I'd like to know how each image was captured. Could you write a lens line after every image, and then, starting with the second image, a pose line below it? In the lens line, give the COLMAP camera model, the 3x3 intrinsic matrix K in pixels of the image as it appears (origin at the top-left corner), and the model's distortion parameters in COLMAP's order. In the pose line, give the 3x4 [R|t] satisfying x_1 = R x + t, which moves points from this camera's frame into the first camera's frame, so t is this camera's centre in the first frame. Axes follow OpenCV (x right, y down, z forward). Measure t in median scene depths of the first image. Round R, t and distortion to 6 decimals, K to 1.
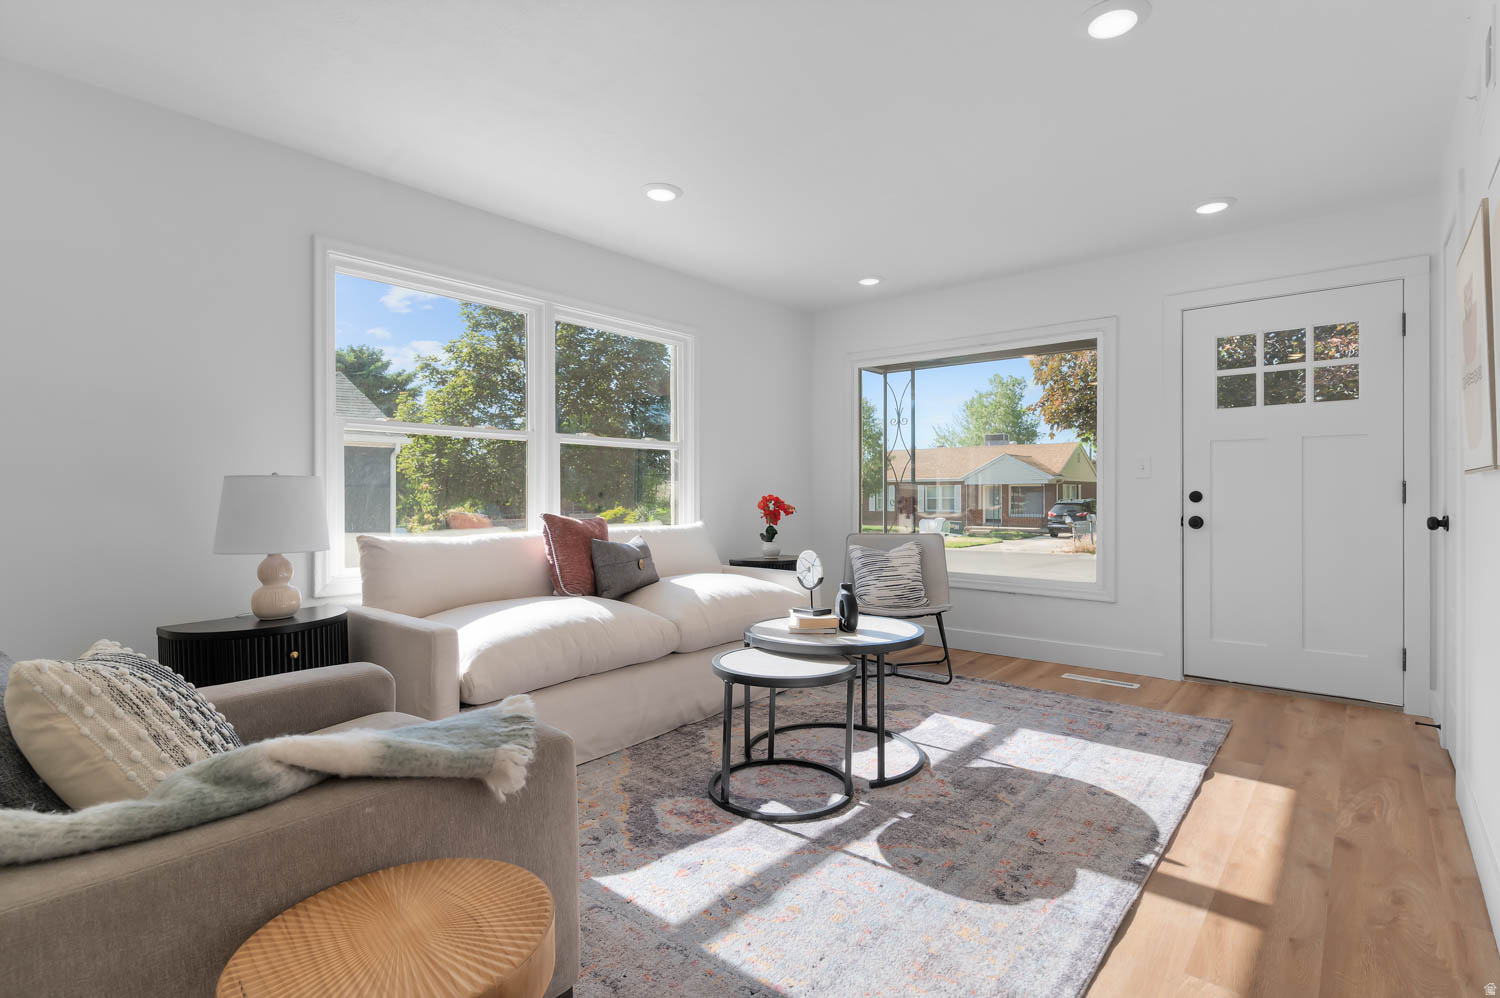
lens RADIAL K [[729.6, 0, 746.5], [0, 729.6, 497.5], [0, 0, 1]] dist [-0.002094, -0.000306]
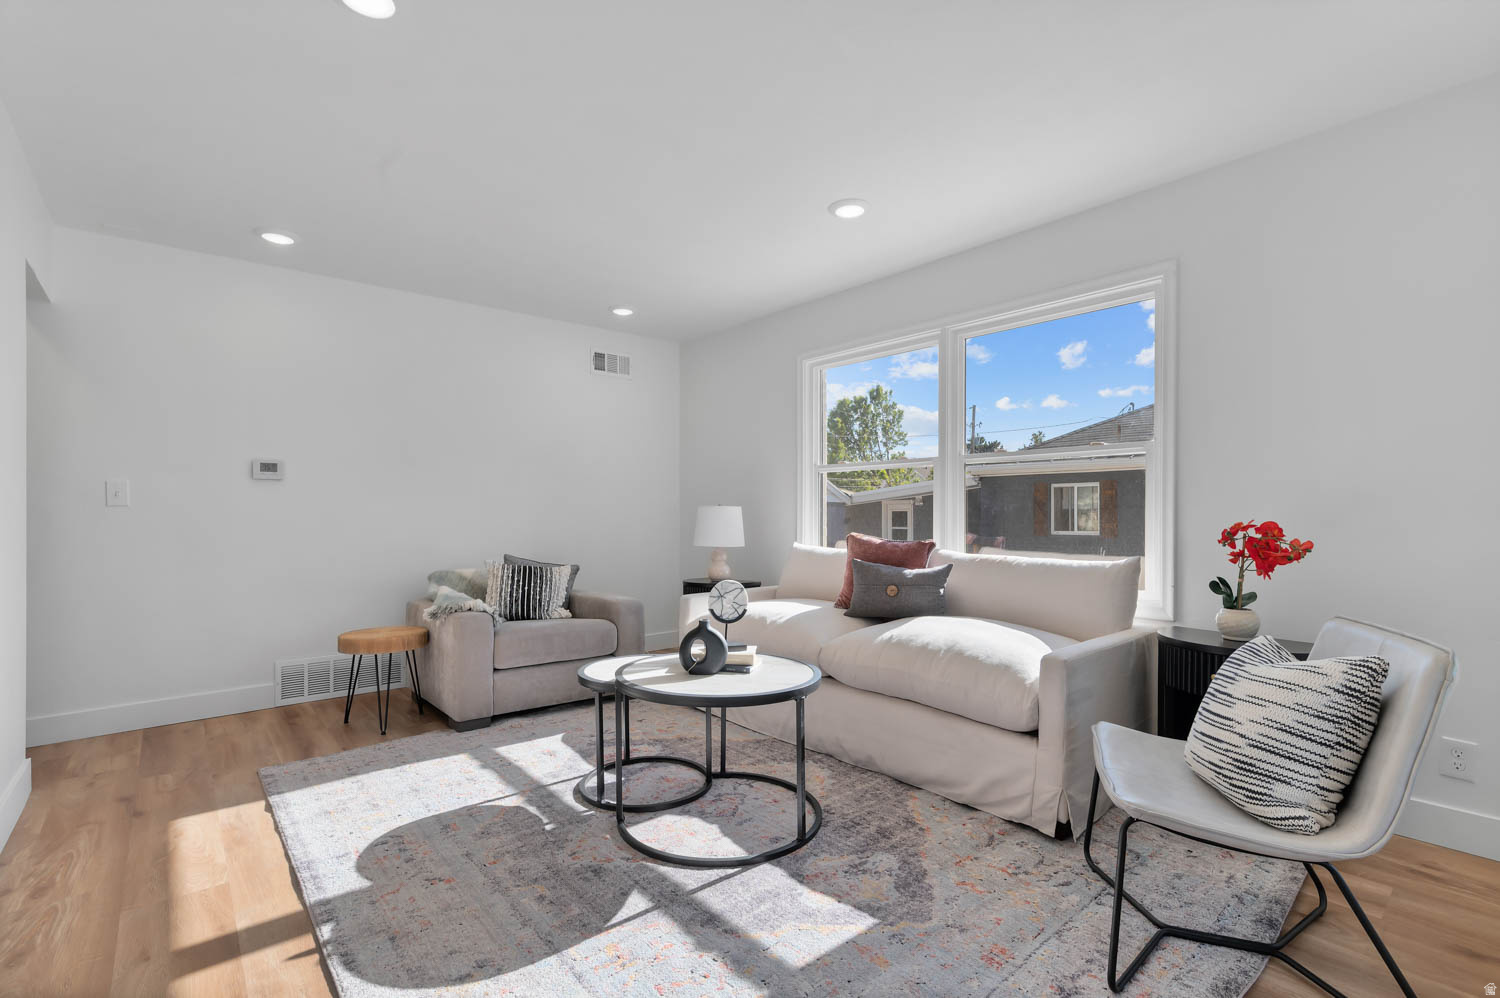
lens RADIAL K [[659.7, 0, 746.4], [0, 659.7, 507.4], [0, 0, 1]] dist [0.000517, 0.000330]
pose [[-0.146508, -0.004864, -0.989198, 1.278203], [-0.003276, 0.999985, -0.004432, -0.021494], [0.989204, 0.002592, -0.146521, 1.625226]]
